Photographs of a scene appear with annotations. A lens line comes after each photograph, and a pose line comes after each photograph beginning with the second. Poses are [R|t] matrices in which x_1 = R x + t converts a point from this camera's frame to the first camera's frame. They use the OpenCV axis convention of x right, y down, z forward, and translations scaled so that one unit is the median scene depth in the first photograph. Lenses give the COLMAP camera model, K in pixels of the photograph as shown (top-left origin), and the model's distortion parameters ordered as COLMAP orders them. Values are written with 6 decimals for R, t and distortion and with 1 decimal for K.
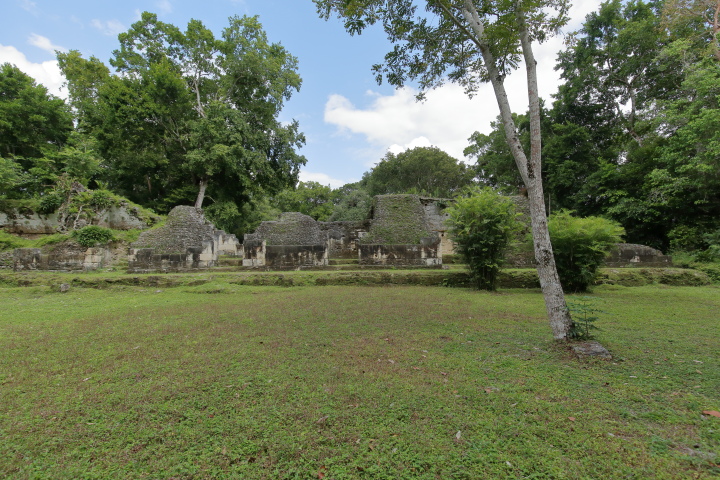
lens RADIAL K [[324.8, 0, 362.9], [0, 324.8, 240.6], [0, 0, 1]] dist [-0.001693, 0.000676]
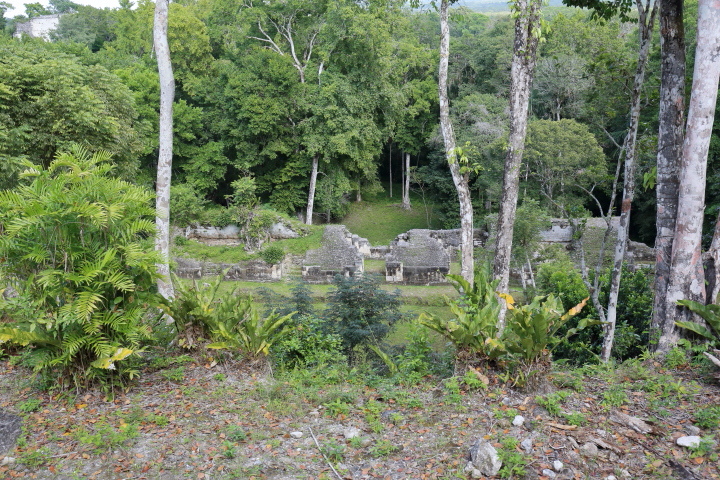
lens RADIAL K [[682.6, 0, 360.0], [0, 682.6, 240.0], [0, 0, 1]] dist [0.004015, -0.005453]
pose [[0.983167, 0.018864, -0.181731, 0.016241], [0.040952, 0.946595, 0.319814, -0.520216], [0.178059, -0.321873, 0.929889, -0.832476]]
